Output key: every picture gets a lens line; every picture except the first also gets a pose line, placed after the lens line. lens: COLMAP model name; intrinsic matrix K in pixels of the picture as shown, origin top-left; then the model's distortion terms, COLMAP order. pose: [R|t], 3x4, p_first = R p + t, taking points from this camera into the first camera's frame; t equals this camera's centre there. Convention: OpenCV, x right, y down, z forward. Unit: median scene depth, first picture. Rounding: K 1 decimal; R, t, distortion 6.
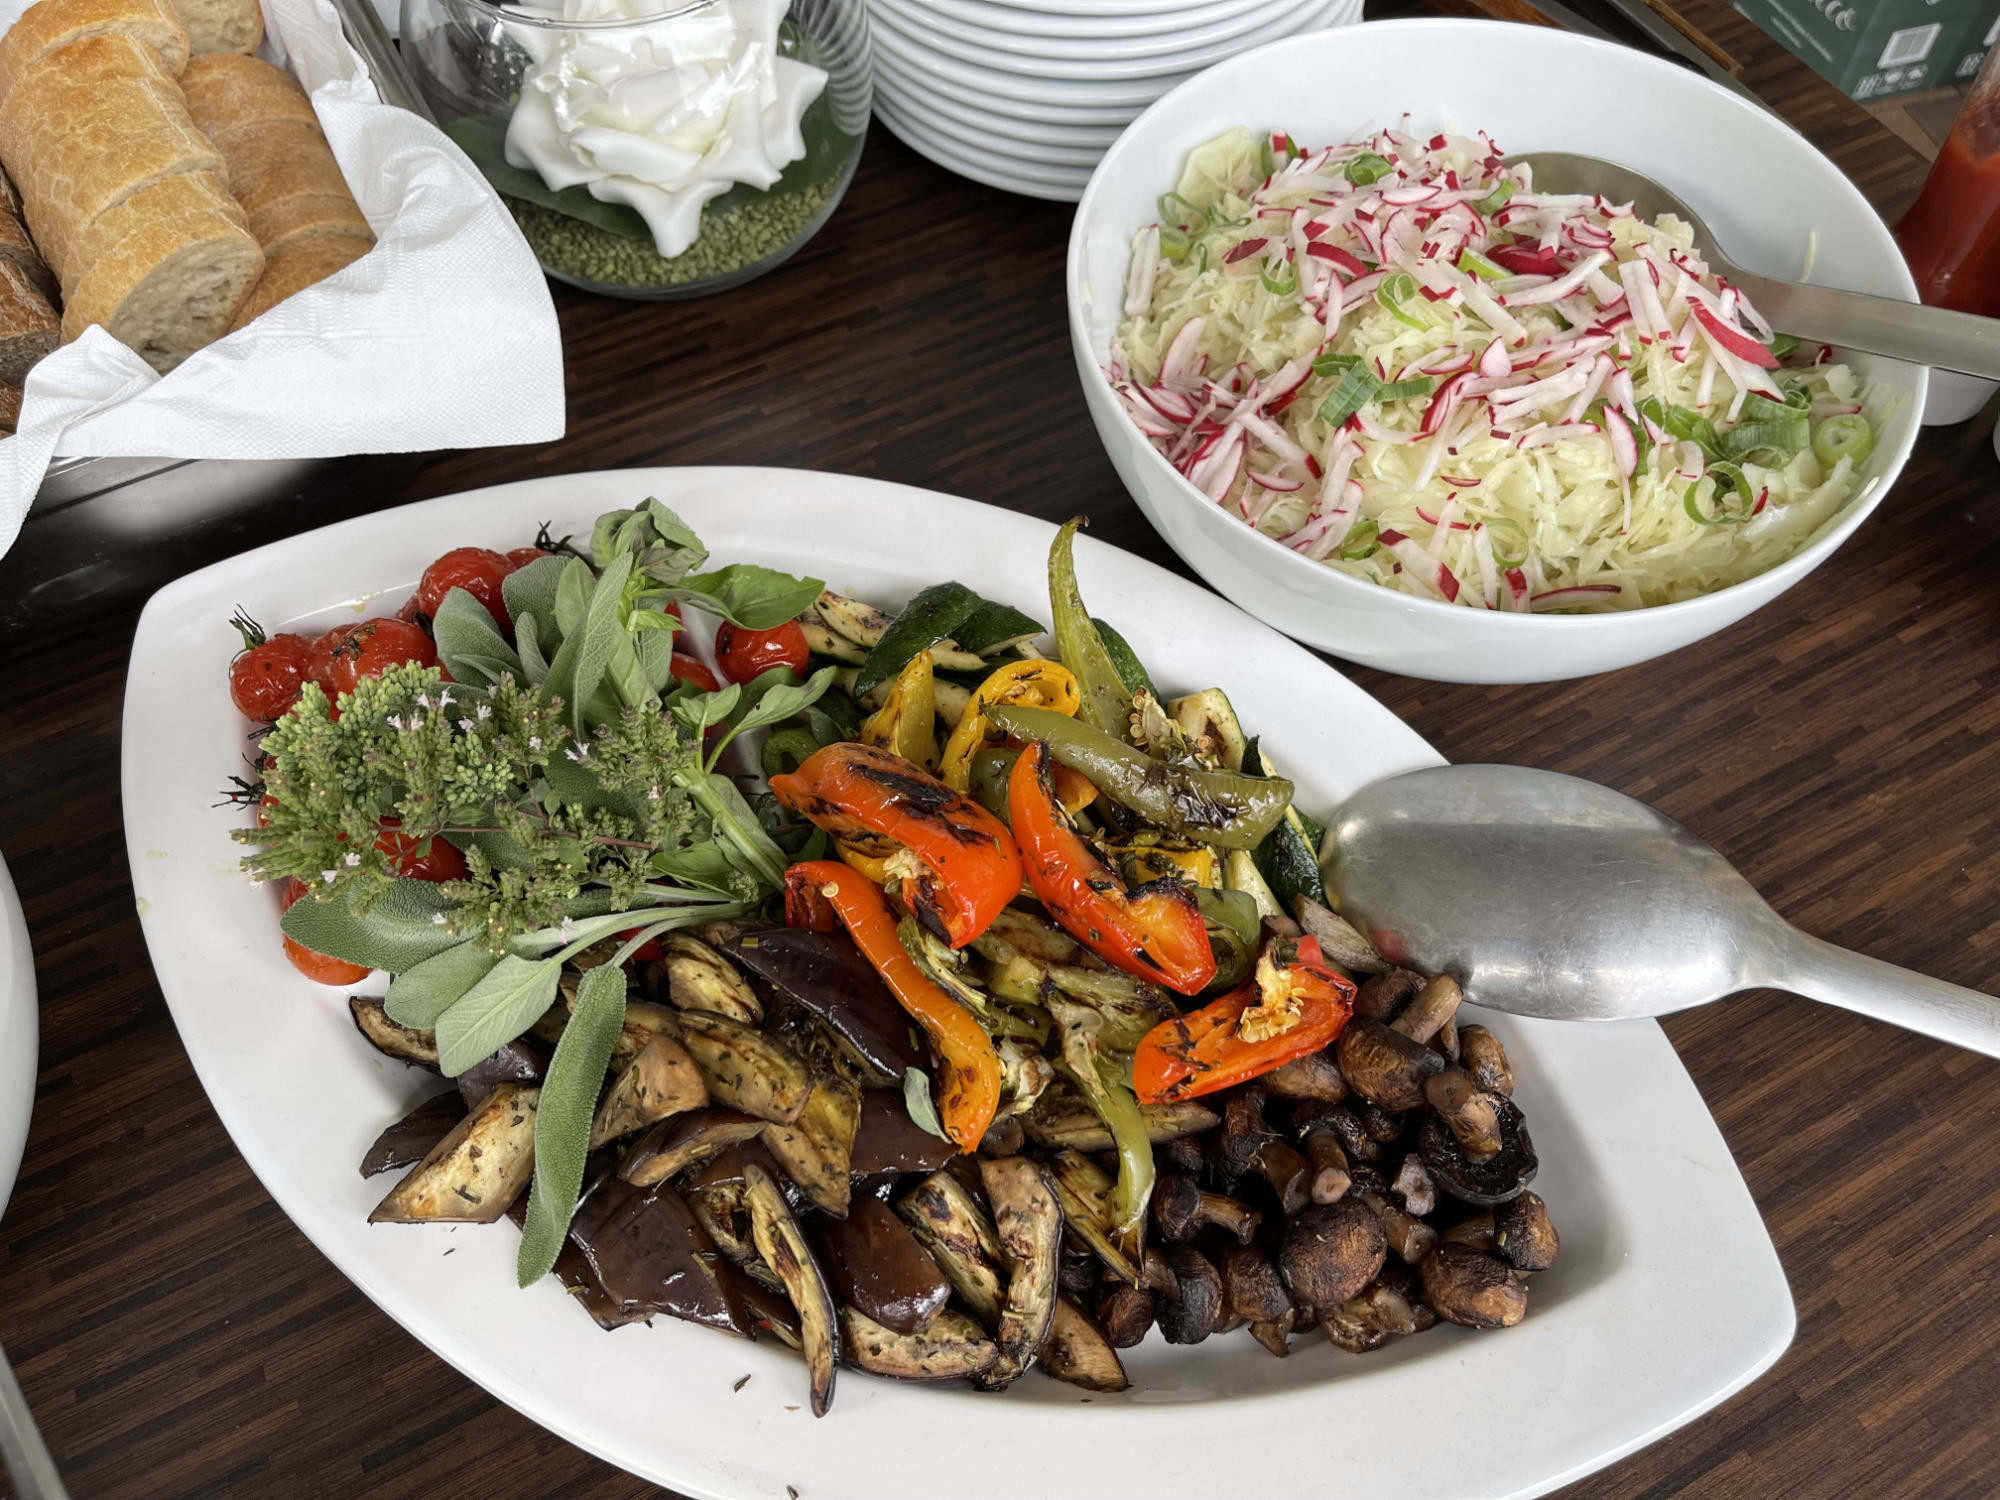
lens RADIAL K [[1499.1, 0, 1148.2], [0, 1499.1, 750.7], [0, 0, 1]] dist [0.001754, -0.009698]
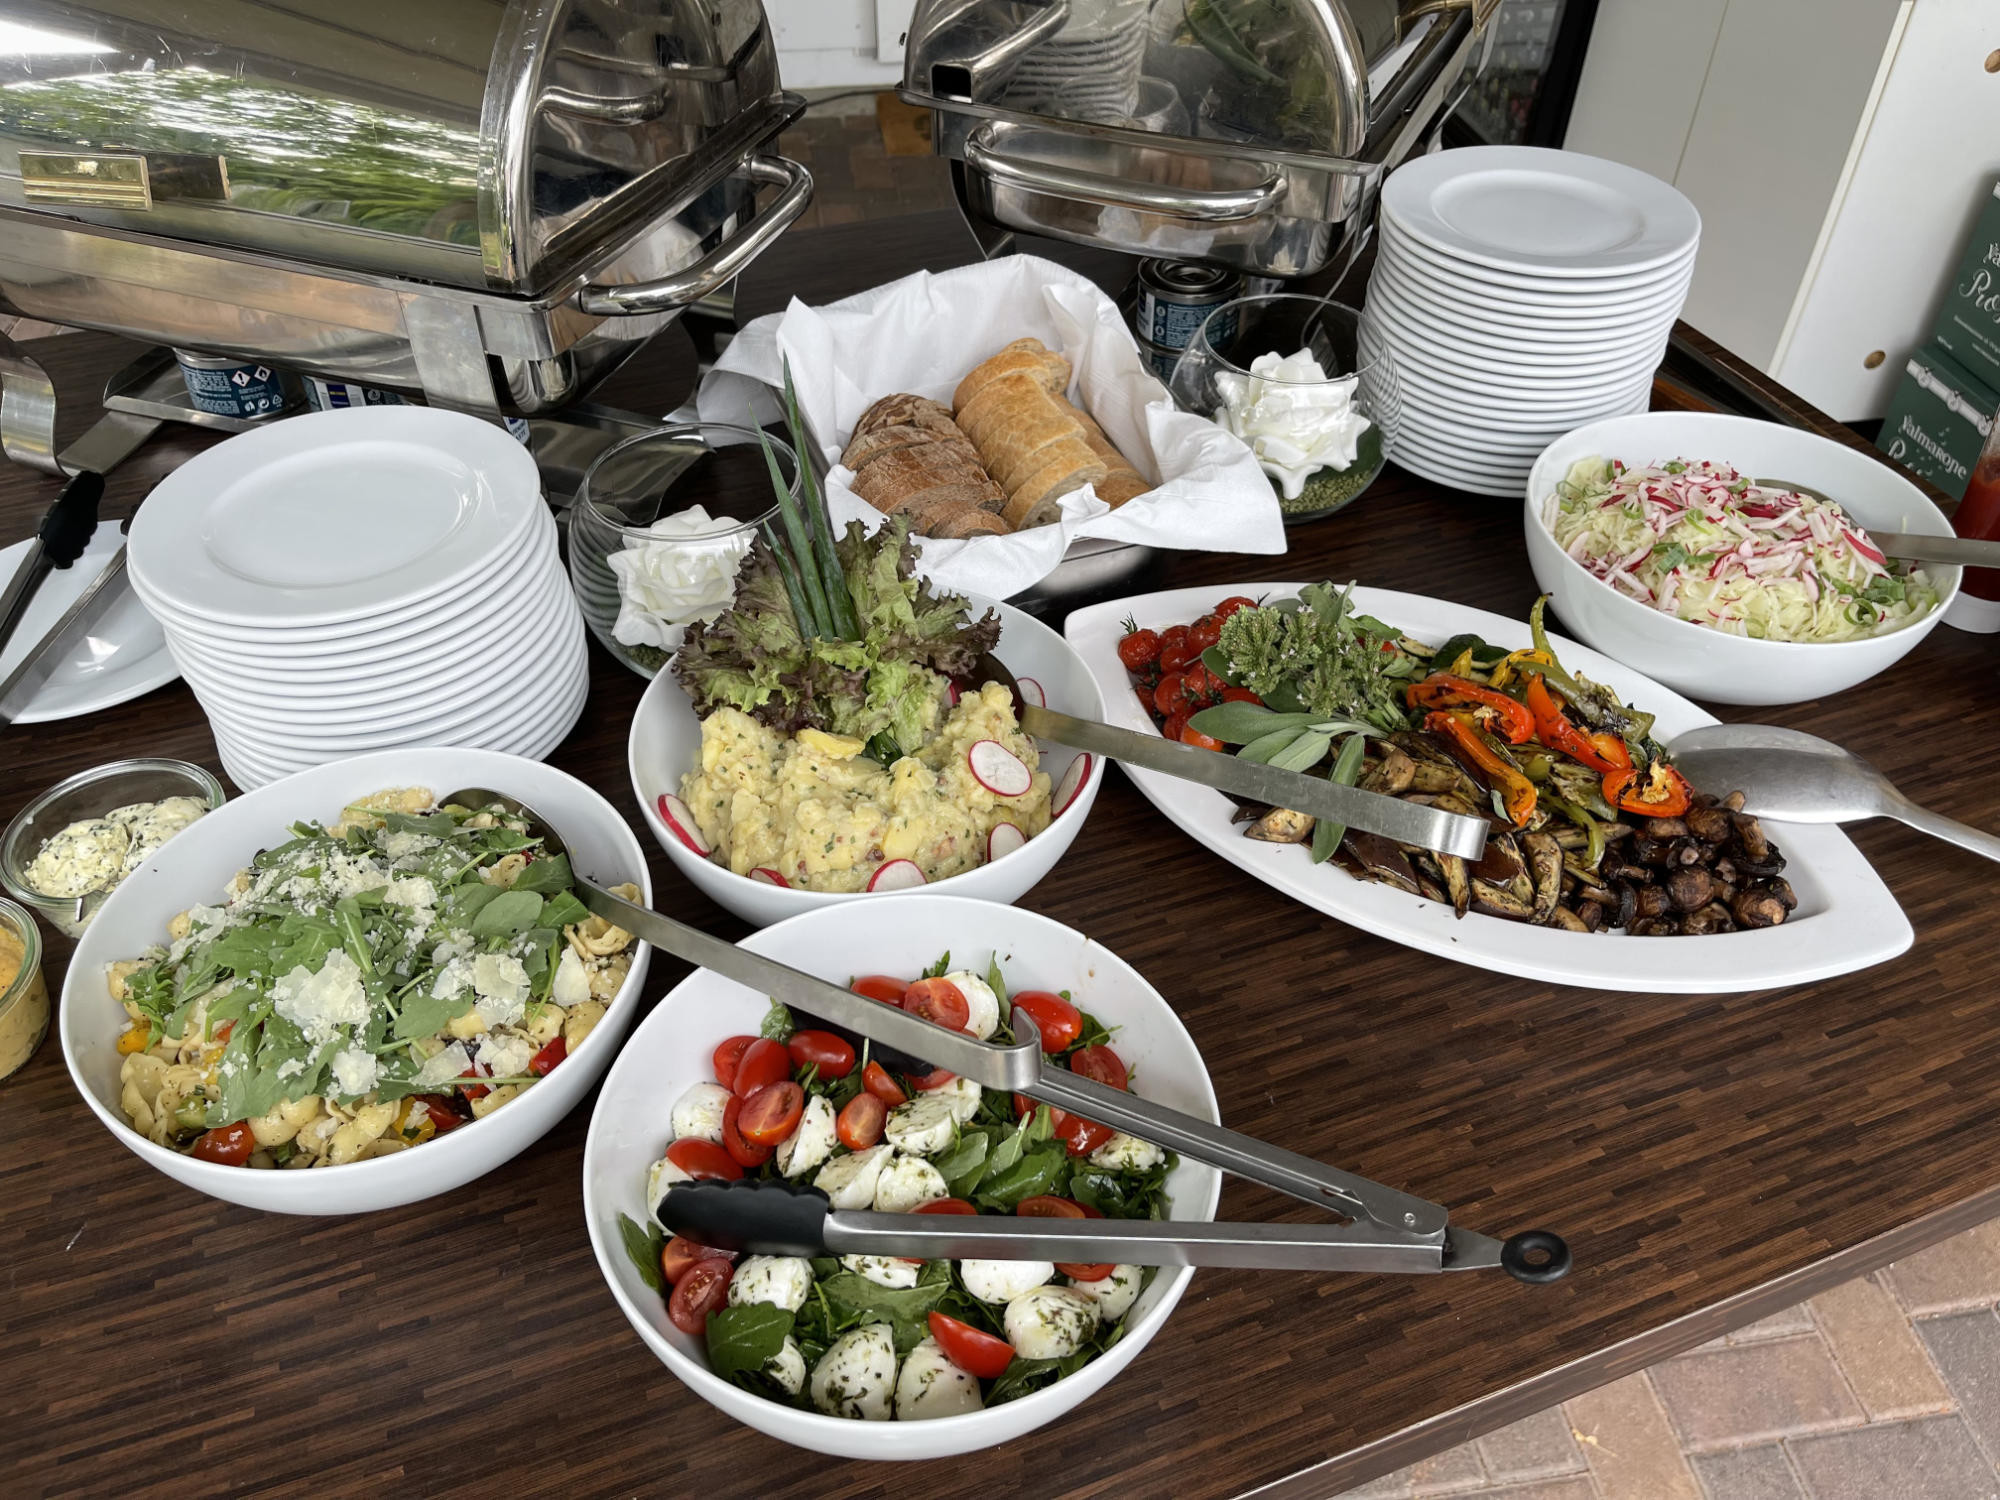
lens RADIAL K [[1499.1, 0, 1148.2], [0, 1499.1, 750.7], [0, 0, 1]] dist [0.001754, -0.009698]
pose [[0.993463, 0.080238, -0.081195, -0.388117], [-0.100472, 0.952258, -0.288288, 0.669558], [0.054187, 0.294562, 0.954095, -0.910958]]
